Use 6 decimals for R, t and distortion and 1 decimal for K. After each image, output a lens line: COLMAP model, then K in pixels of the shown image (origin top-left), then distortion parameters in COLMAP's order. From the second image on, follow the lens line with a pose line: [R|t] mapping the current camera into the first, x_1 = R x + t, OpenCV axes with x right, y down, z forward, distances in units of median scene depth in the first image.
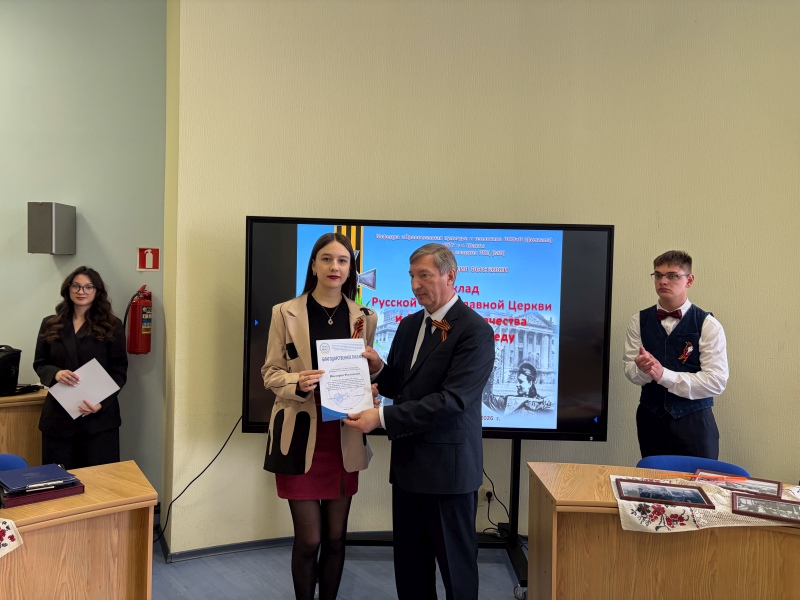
lens RADIAL K [[567.4, 0, 400.0], [0, 567.4, 300.0], [0, 0, 1]] dist [0.070515, 0.001786]
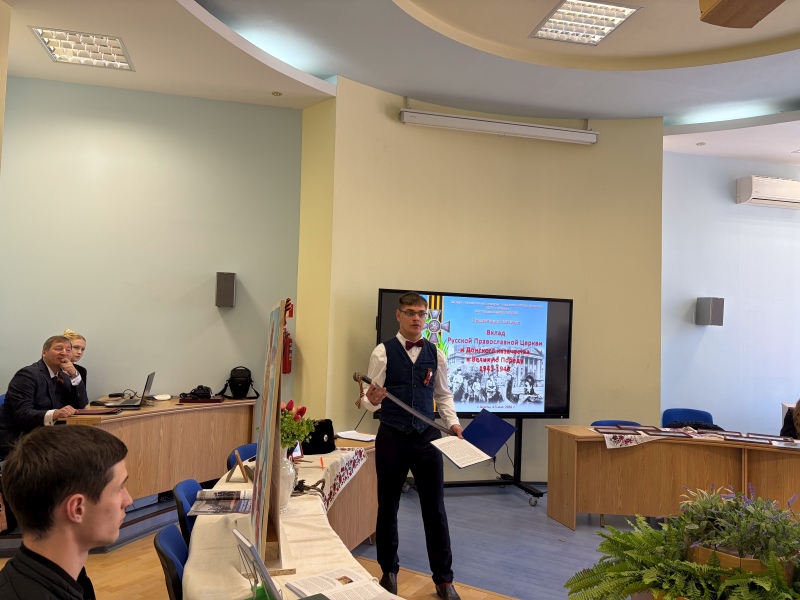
lens RADIAL K [[567.4, 0, 400.0], [0, 567.4, 300.0], [0, 0, 1]] dist [0.070515, 0.001786]
pose [[0.962714, 0.024752, 0.269386, -0.650104], [-0.011576, 0.998662, -0.050391, -0.029366], [-0.270273, 0.045394, 0.961713, -0.609999]]
